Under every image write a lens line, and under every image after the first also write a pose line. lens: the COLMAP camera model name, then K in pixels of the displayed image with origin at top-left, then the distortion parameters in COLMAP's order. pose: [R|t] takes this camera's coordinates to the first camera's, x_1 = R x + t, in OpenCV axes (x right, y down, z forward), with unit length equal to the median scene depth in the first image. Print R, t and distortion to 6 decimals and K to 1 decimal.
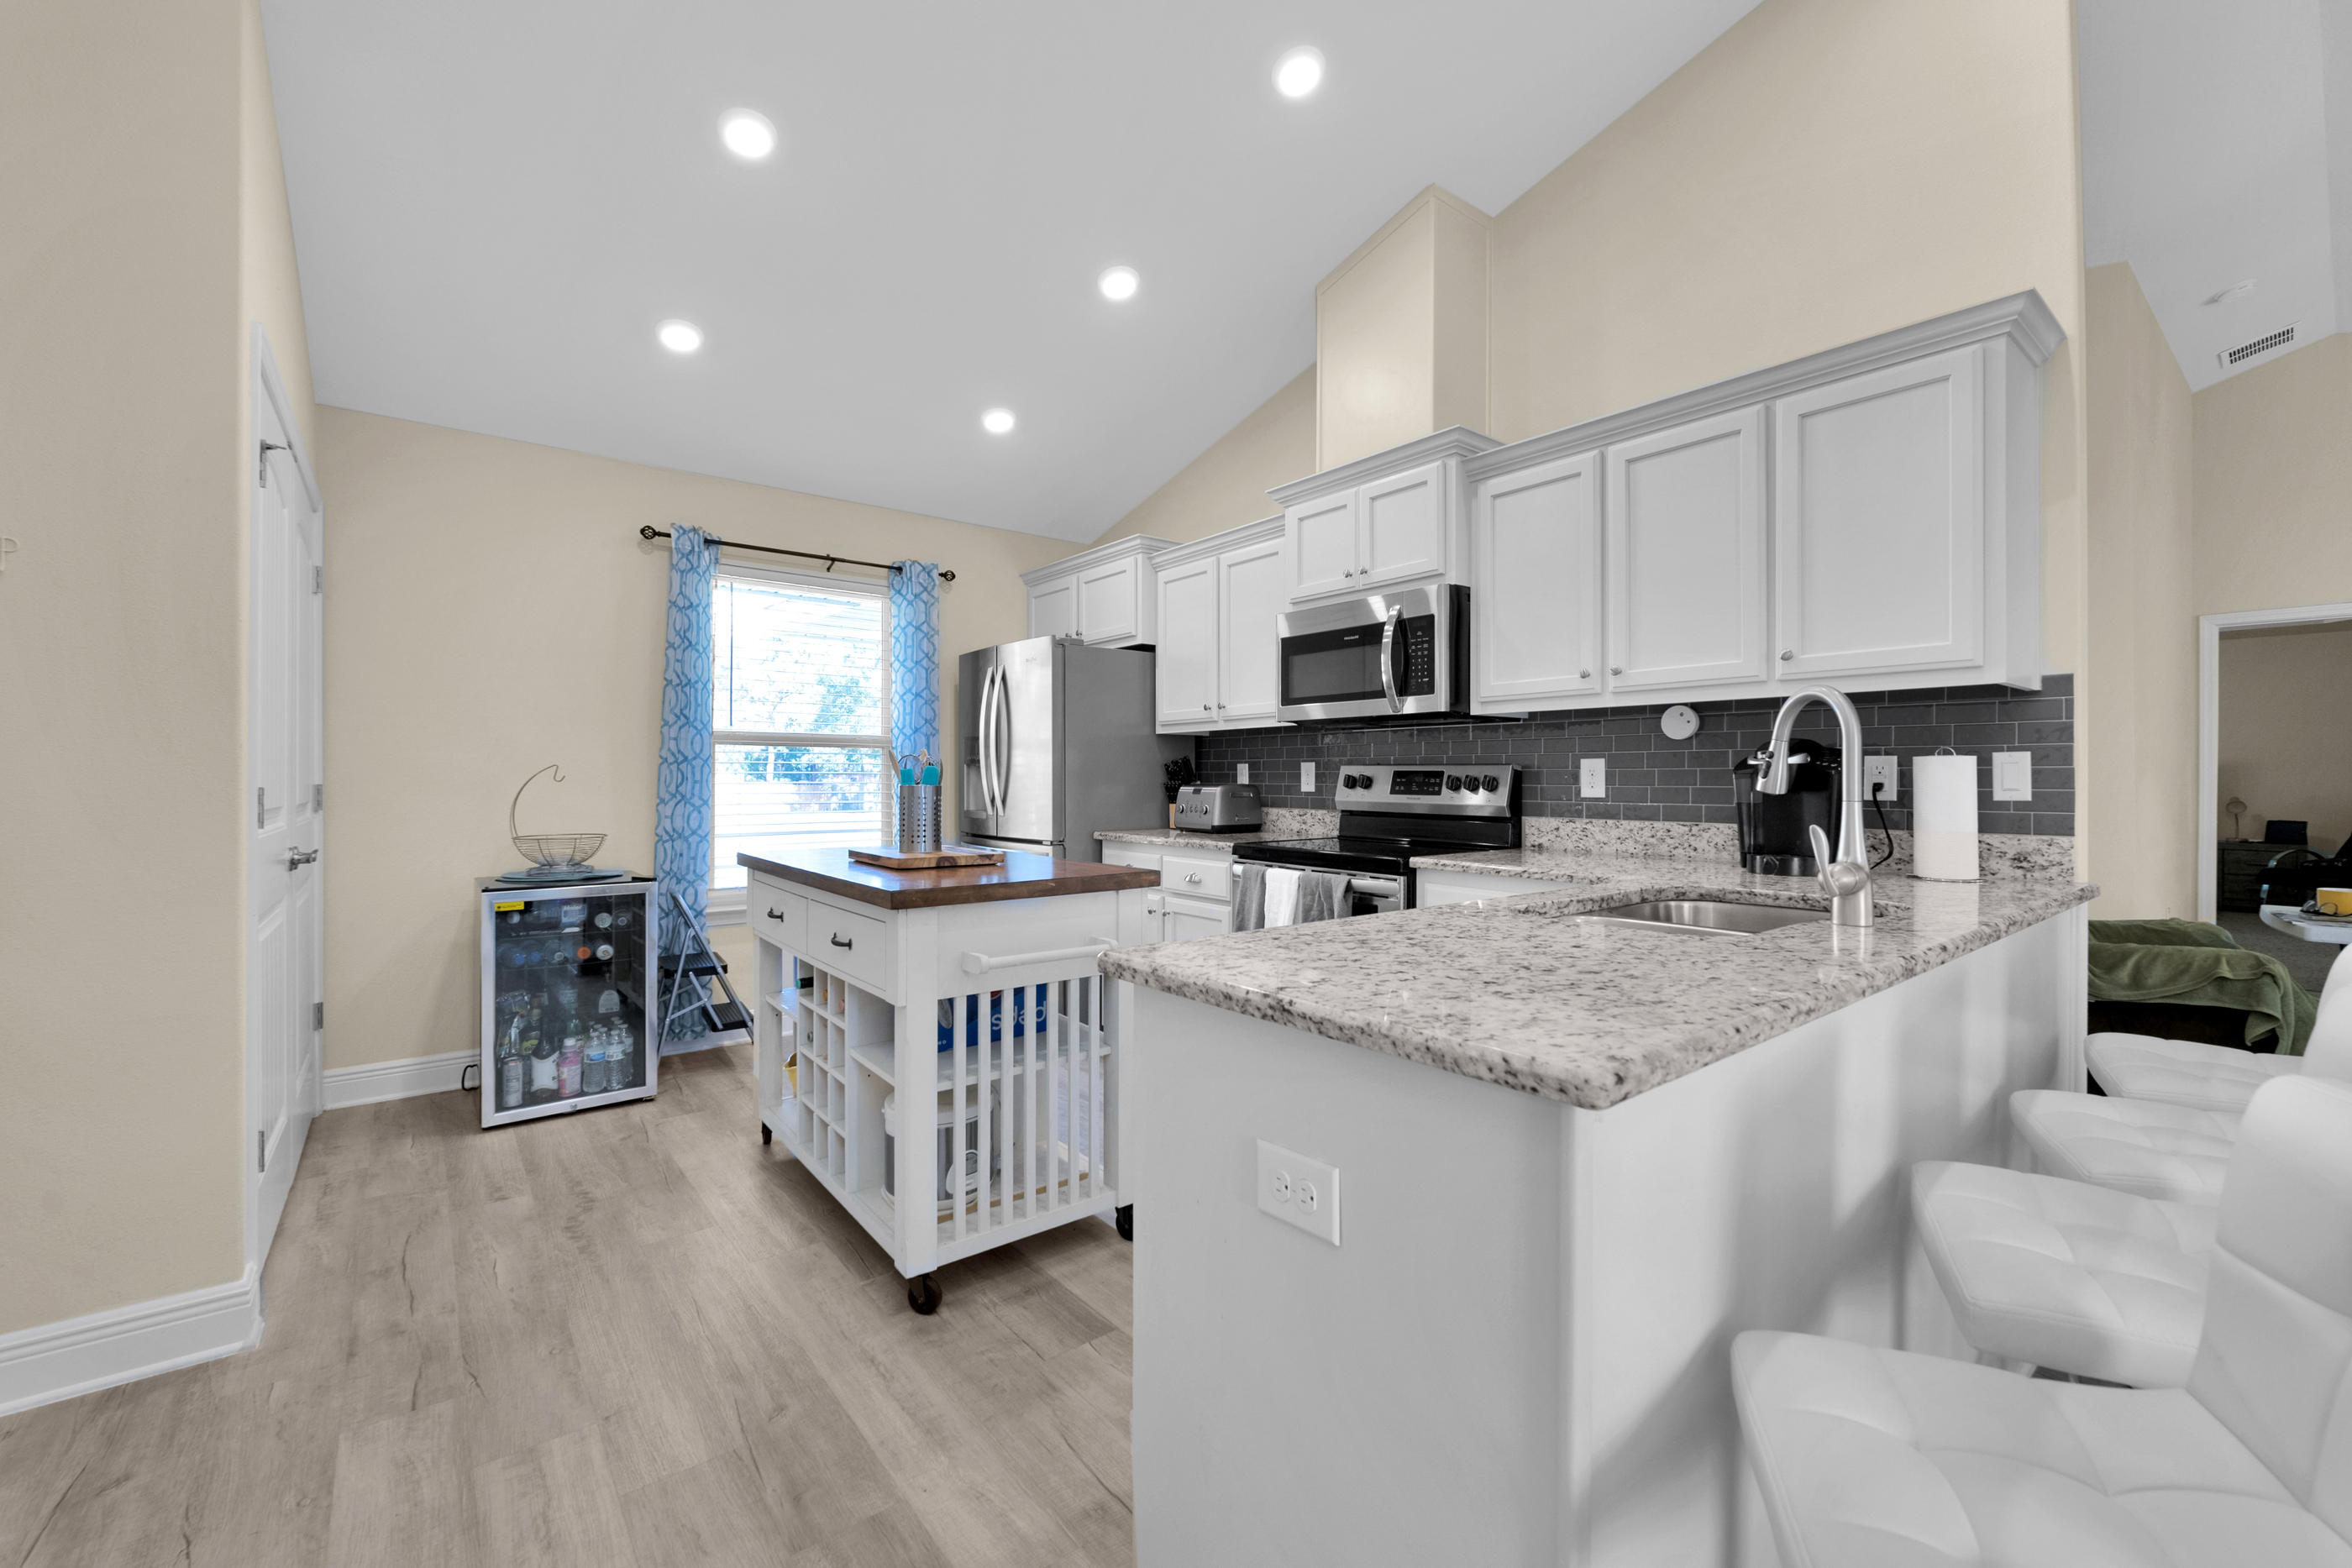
lens RADIAL K [[955.0, 0, 1172.7], [0, 955.0, 775.5], [0, 0, 1]] dist [0.000103, -0.004017]
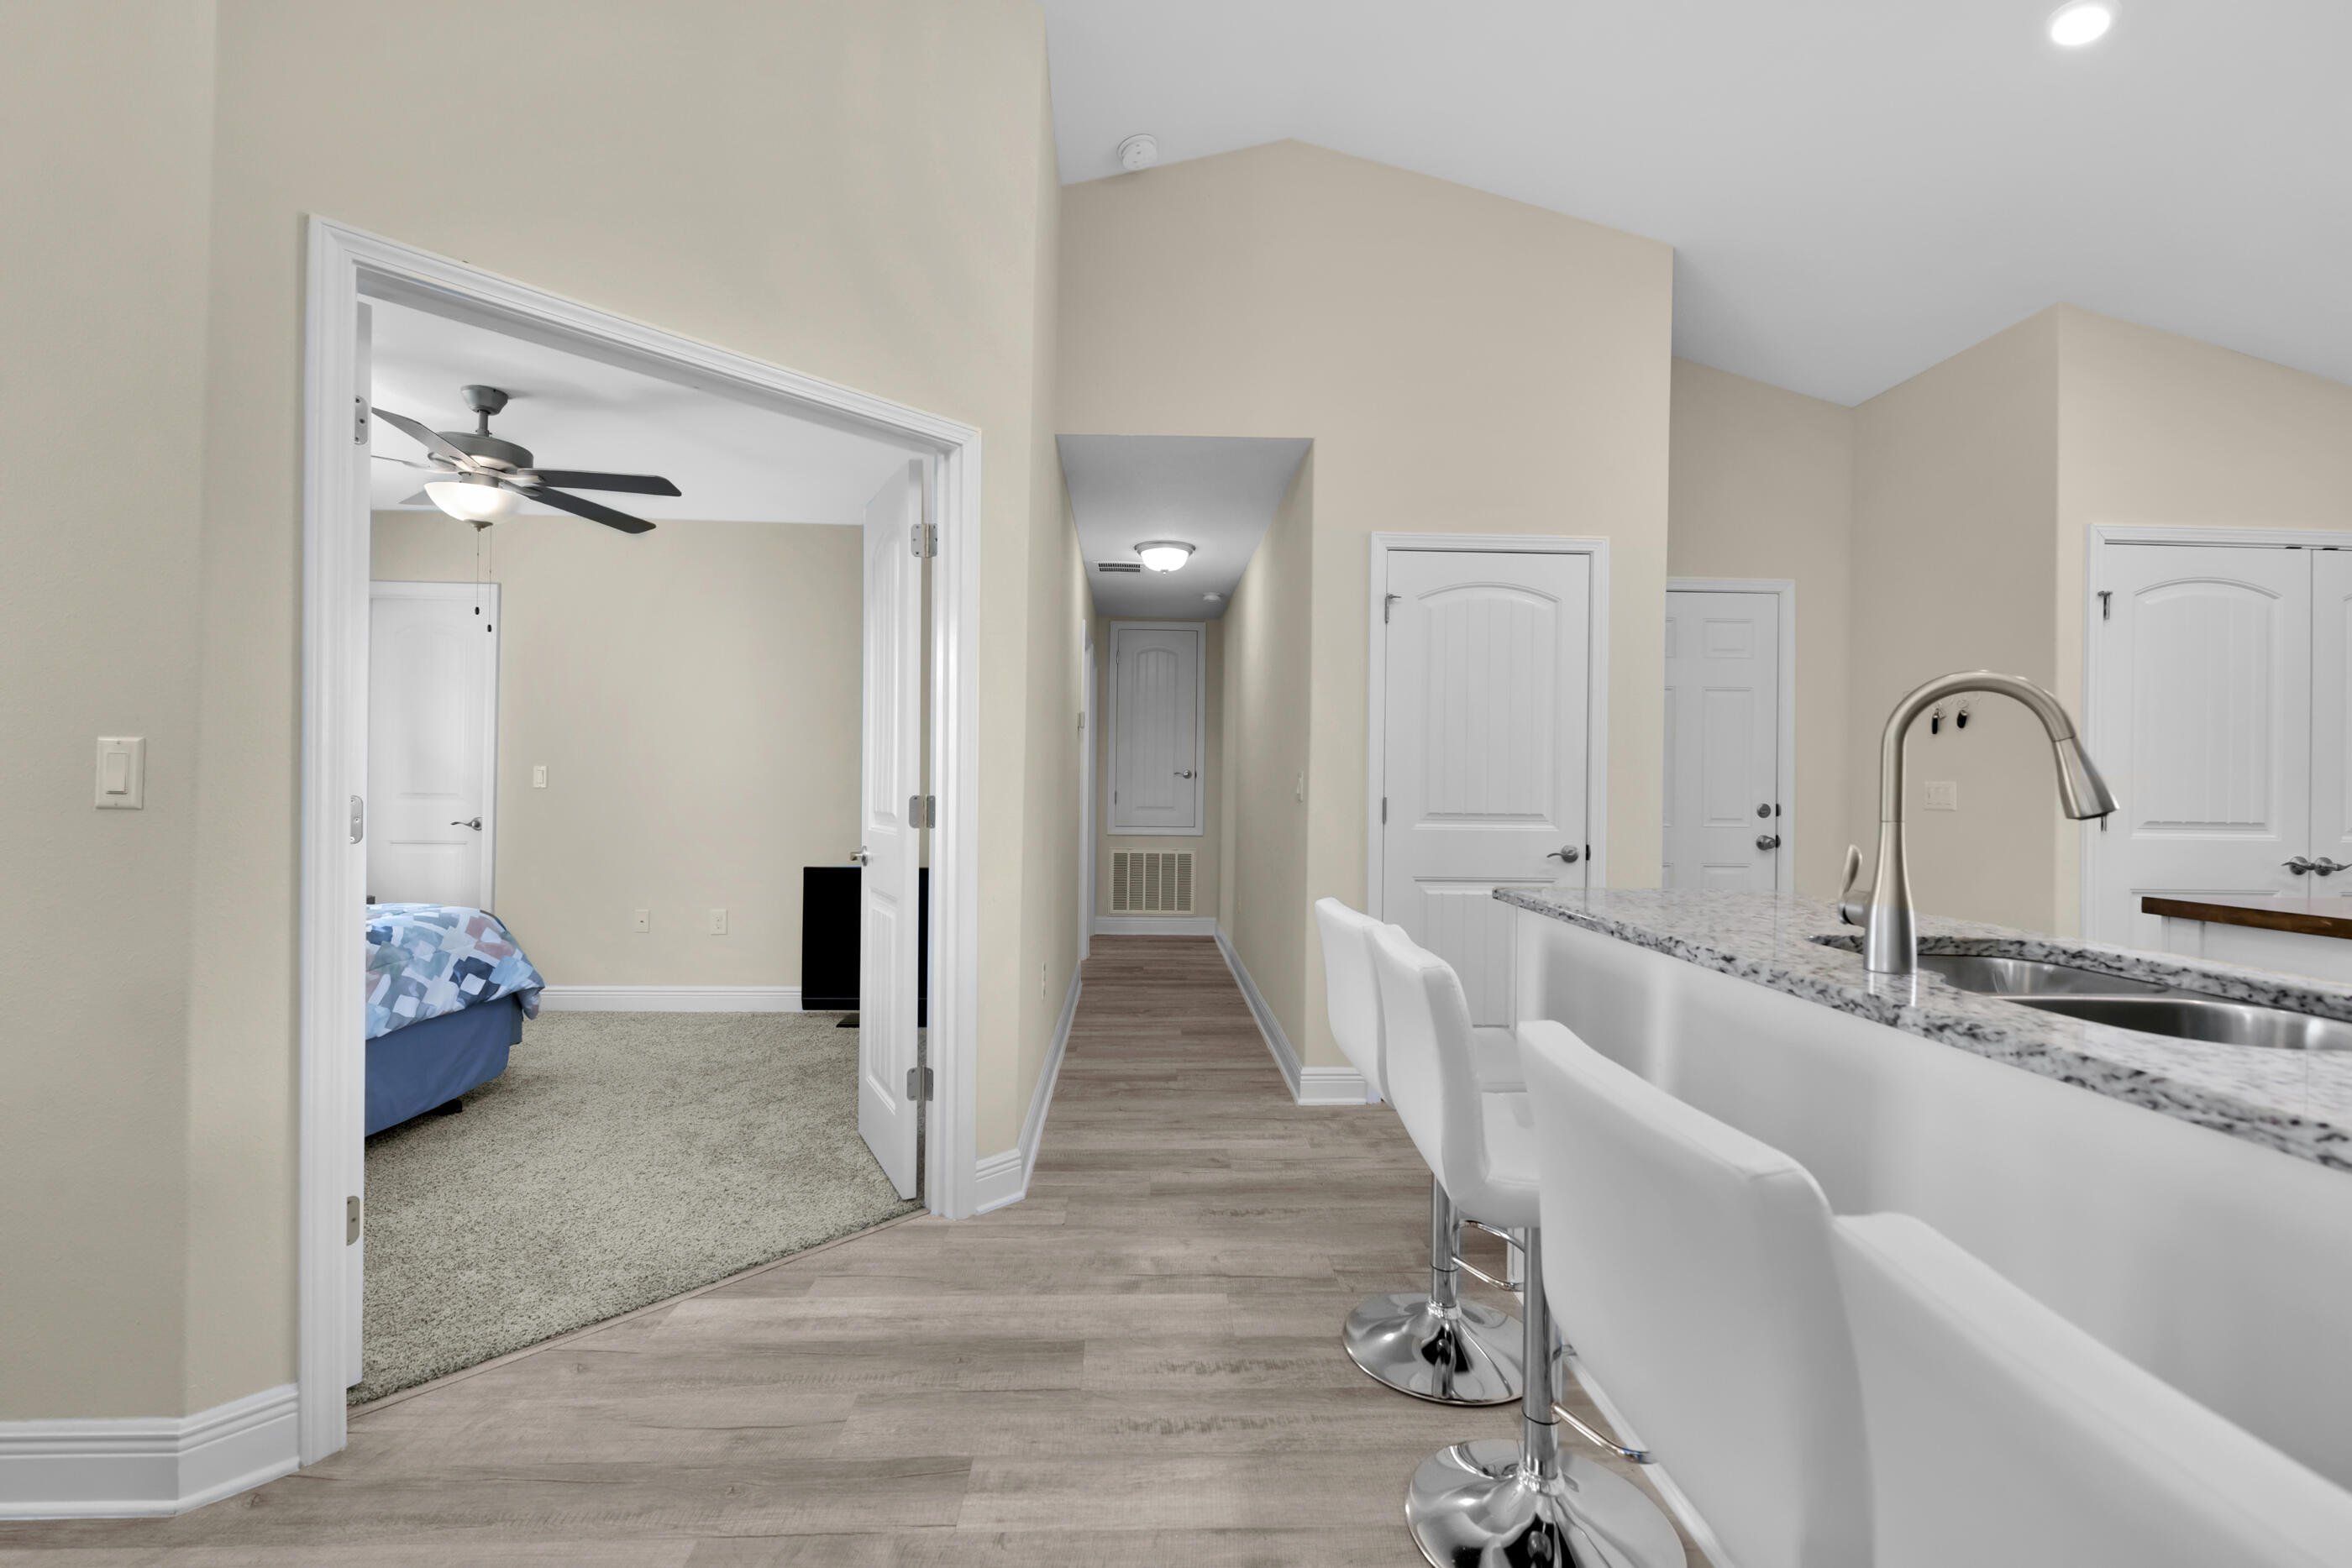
lens RADIAL K [[997.8, 0, 1190.7], [0, 997.8, 783.1], [0, 0, 1]] dist [0.003996, -0.003434]
pose [[-0.591972, -0.017579, -0.805767, 0.894346], [-0.013977, 0.999836, -0.011545, 0.007330], [0.805837, 0.004428, -0.592121, 0.520339]]
